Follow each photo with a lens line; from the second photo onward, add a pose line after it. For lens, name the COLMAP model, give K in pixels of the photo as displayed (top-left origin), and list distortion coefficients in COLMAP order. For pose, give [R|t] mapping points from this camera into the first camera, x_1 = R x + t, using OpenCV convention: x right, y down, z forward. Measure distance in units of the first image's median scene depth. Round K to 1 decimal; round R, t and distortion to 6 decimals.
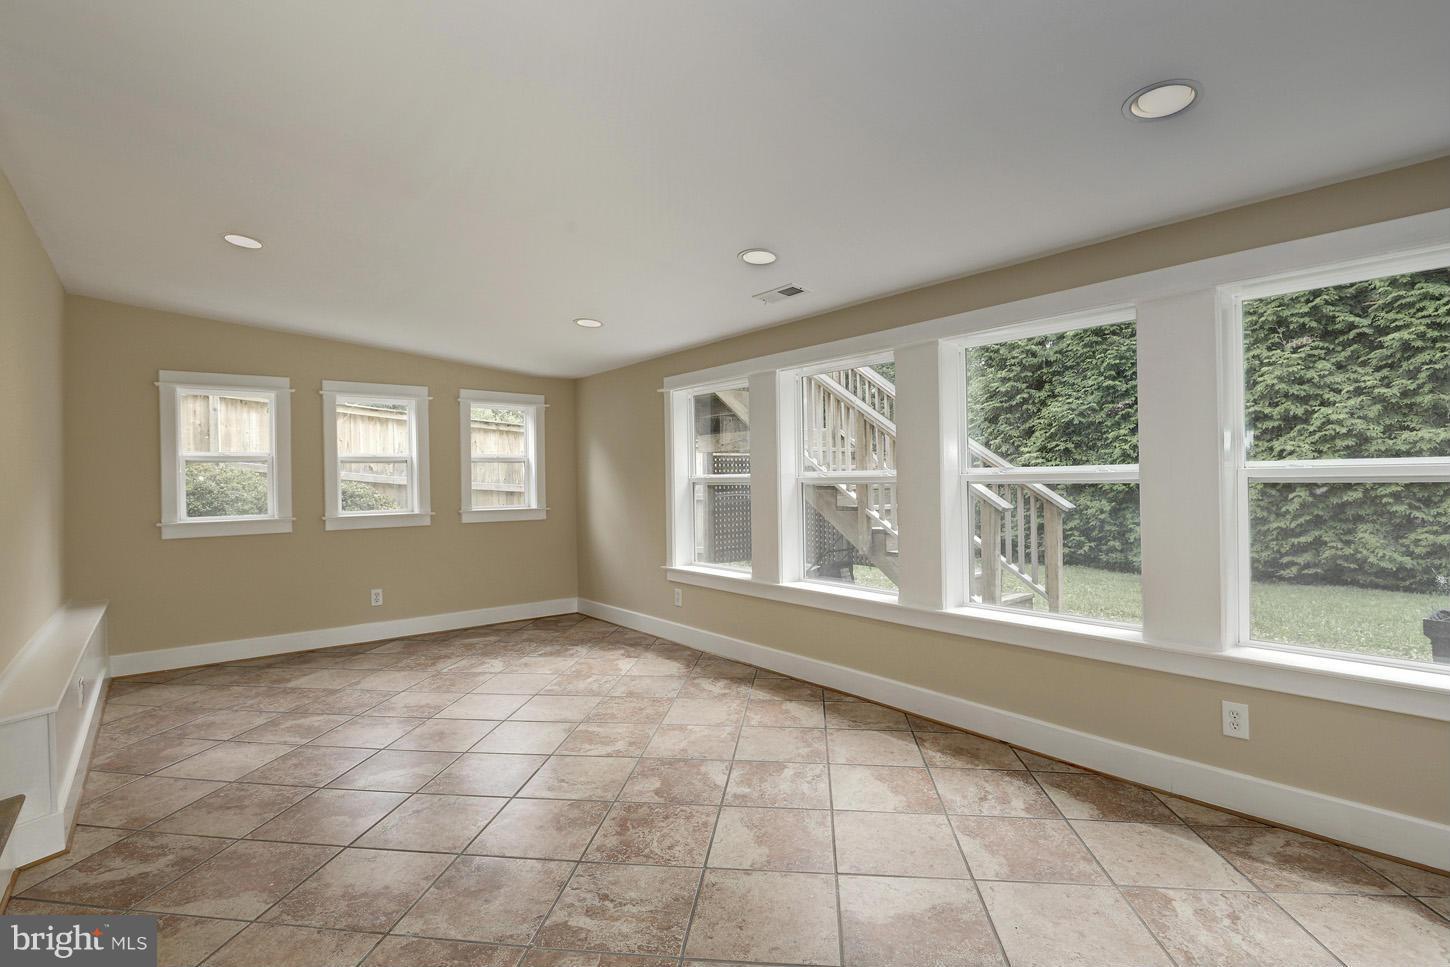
lens RADIAL K [[691.7, 0, 729.8], [0, 691.7, 476.6], [0, 0, 1]] dist [-0.000847, -0.000009]
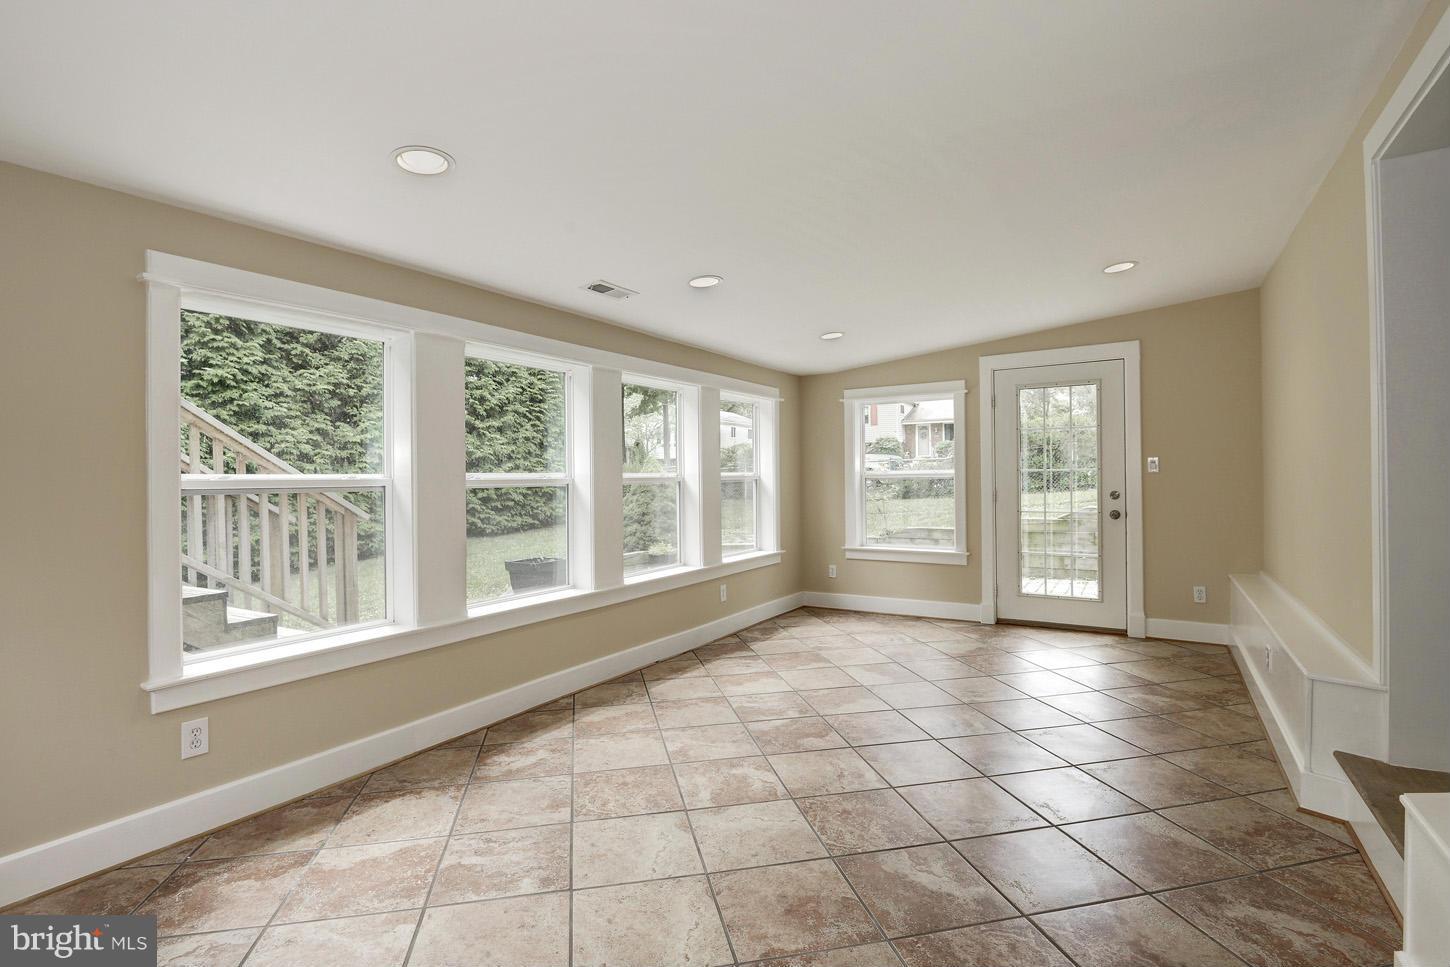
lens RADIAL K [[691.7, 0, 729.8], [0, 691.7, 476.6], [0, 0, 1]] dist [-0.000847, -0.000009]
pose [[-0.330172, 0.023152, 0.943637, -0.884180], [0.018176, 0.999670, -0.018167, 0.024150], [-0.943746, 0.011153, -0.330483, 1.152925]]
